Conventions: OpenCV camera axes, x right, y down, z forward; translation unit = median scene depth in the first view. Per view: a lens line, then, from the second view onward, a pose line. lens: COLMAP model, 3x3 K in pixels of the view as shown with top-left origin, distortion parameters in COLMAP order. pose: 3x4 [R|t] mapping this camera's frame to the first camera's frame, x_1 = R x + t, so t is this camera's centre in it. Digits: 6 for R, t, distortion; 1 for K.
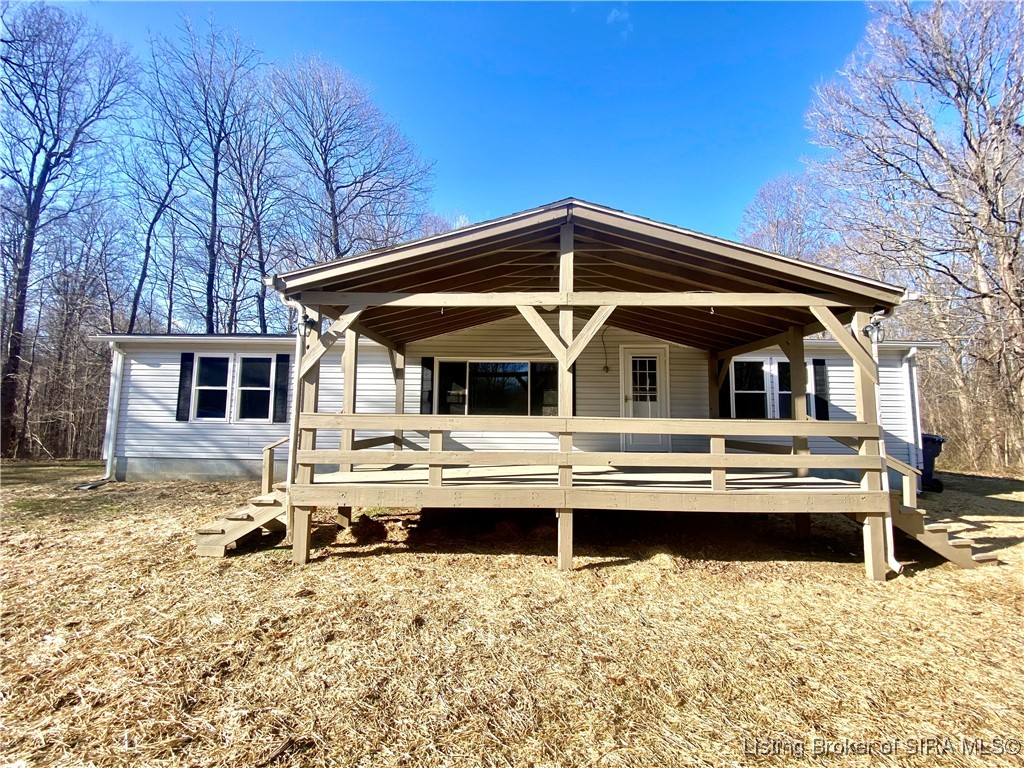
lens RADIAL K [[412.8, 0, 510.0], [0, 412.8, 380.7], [0, 0, 1]] dist [0.022038, -0.021866]
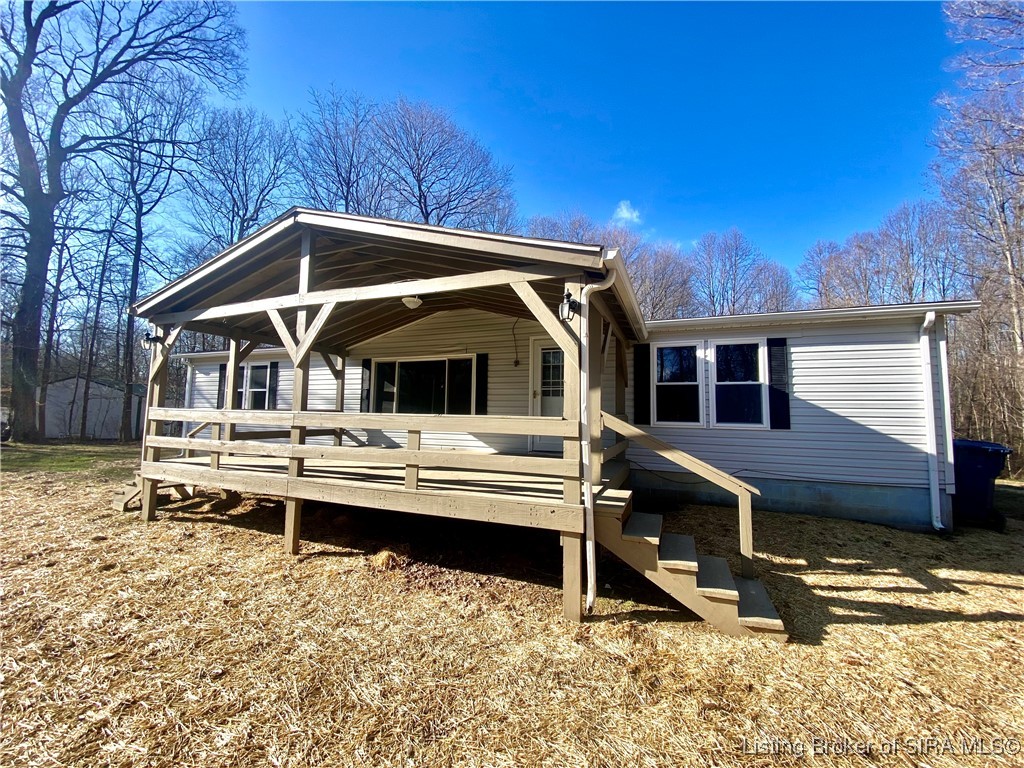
lens RADIAL K [[416.6, 0, 509.6], [0, 416.6, 379.9], [0, 0, 1]] dist [0.023590, -0.021758]
pose [[0.923865, -0.025487, -0.381869, 0.588908], [0.025670, 0.999660, -0.004617, 0.014625], [0.381857, -0.005537, 0.924205, 0.115799]]
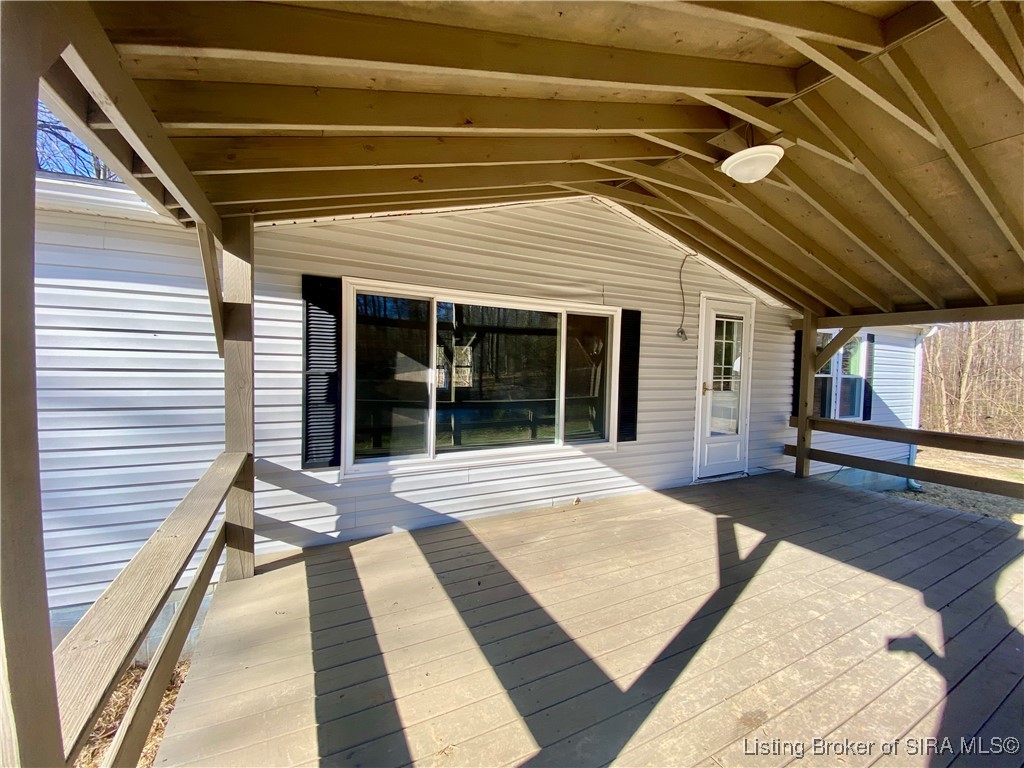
lens RADIAL K [[412.8, 0, 510.0], [0, 412.8, 380.7], [0, 0, 1]] dist [0.022038, -0.021866]
pose [[0.885990, -0.006336, 0.463661, -0.225765], [-0.059521, 0.990081, 0.127266, -0.023953], [-0.459868, -0.140354, 0.876825, 0.623966]]
